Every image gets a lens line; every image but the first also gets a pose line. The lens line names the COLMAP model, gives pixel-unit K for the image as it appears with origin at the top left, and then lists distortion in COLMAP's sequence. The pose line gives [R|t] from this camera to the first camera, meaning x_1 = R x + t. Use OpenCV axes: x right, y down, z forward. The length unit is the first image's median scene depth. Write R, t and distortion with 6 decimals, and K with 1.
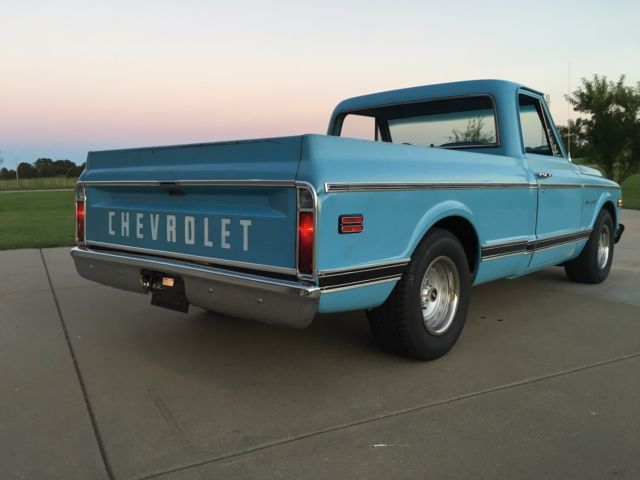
lens RADIAL K [[557.5, 0, 321.6], [0, 557.5, 242.1], [0, 0, 1]] dist [0.090061, -0.134711]
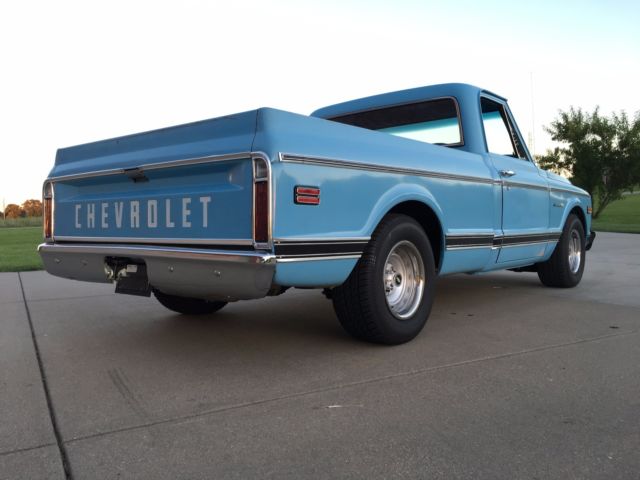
lens RADIAL K [[557.5, 0, 321.6], [0, 557.5, 242.1], [0, 0, 1]] dist [0.090061, -0.134711]
pose [[0.999750, -0.015148, 0.016459, 0.049176], [0.016301, 0.997246, -0.072353, 0.102215], [-0.015318, 0.072604, 0.997243, -0.009338]]
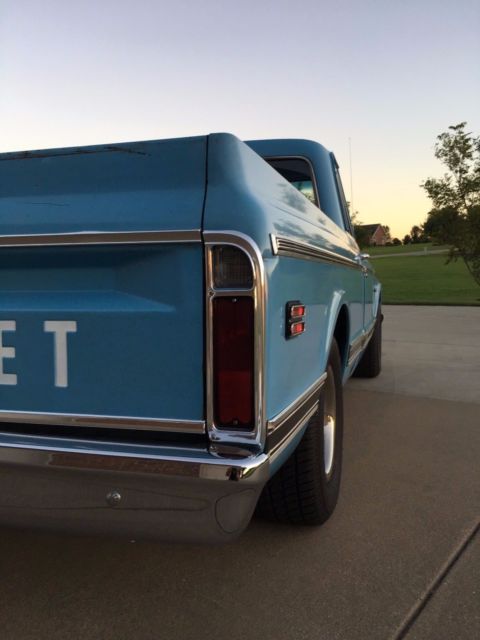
lens RADIAL K [[557.5, 0, 240.0], [0, 557.5, 320.0], [0, 0, 1]] dist [0.090061, -0.134711]
pose [[0.905746, -0.042080, 0.421728, -0.168867], [0.058570, 0.997939, -0.026217, -0.016862], [-0.419755, 0.048447, 0.906343, 0.445840]]
